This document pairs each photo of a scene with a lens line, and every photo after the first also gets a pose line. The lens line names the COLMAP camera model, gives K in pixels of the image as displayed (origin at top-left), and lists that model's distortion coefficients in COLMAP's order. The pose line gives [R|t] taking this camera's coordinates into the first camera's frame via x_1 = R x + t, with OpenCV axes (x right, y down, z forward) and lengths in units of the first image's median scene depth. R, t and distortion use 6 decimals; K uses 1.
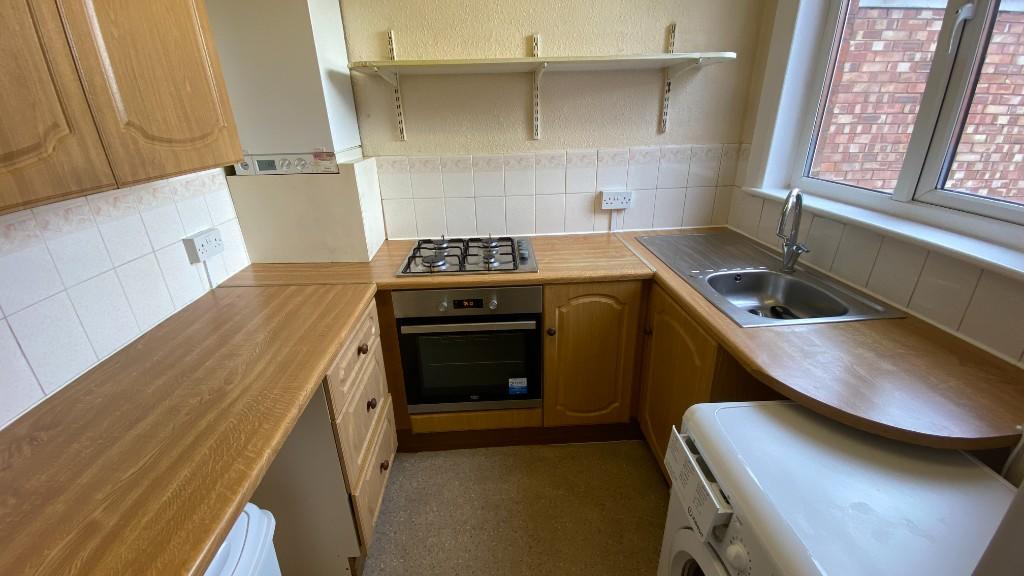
lens RADIAL K [[409.6, 0, 509.9], [0, 409.6, 293.4], [0, 0, 1]] dist [-0.001645, -0.001122]
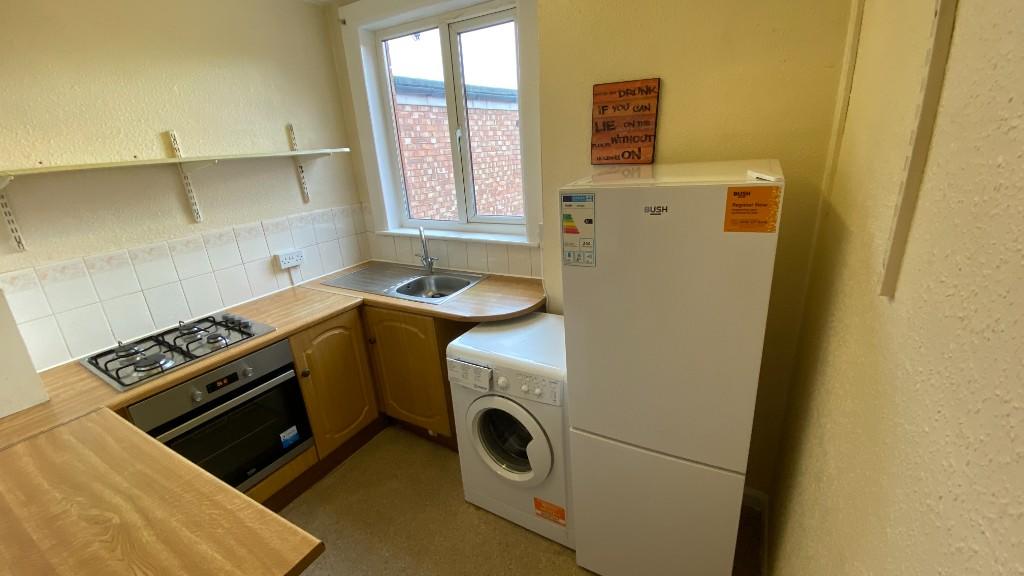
lens RADIAL K [[409.6, 0, 515.0], [0, 409.6, 284.4], [0, 0, 1]] dist [-0.001645, -0.001122]
pose [[0.529569, -0.273326, 0.803025, -0.420740], [0.370225, 0.926217, 0.071106, -0.003967], [-0.763211, 0.259644, 0.591688, -0.206330]]
